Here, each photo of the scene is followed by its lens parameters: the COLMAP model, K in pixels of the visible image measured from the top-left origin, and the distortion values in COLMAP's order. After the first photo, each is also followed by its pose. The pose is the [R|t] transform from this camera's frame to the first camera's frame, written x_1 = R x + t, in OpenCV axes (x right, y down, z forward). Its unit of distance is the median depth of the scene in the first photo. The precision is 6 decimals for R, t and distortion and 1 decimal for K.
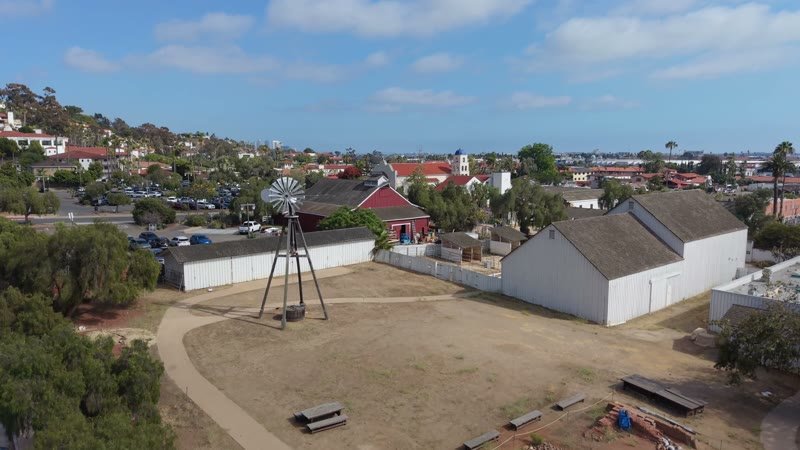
lens RADIAL K [[567.1, 0, 407.0], [0, 567.1, 224.7], [0, 0, 1]] dist [0.056334, -0.080316]
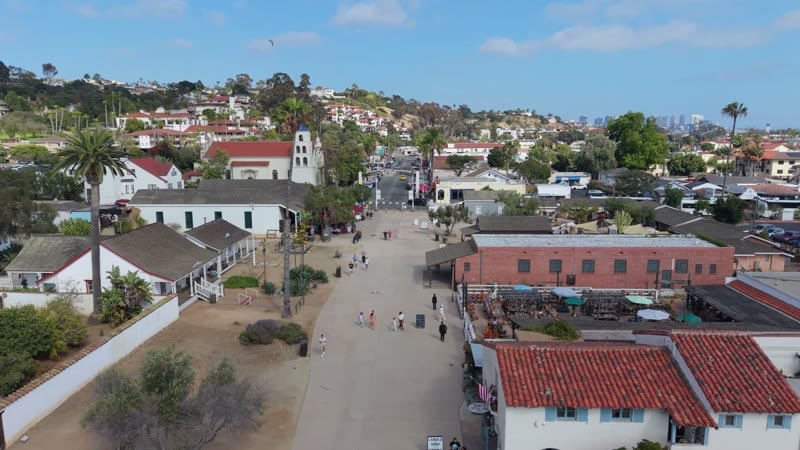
lens RADIAL K [[567.1, 0, 398.5], [0, 567.1, 231.1], [0, 0, 1]] dist [0.056334, -0.080316]
pose [[0.750871, 0.111571, -0.650957, 0.387616], [-0.078569, 0.993718, 0.079690, -0.035145], [0.655759, -0.008692, 0.754920, 0.294105]]
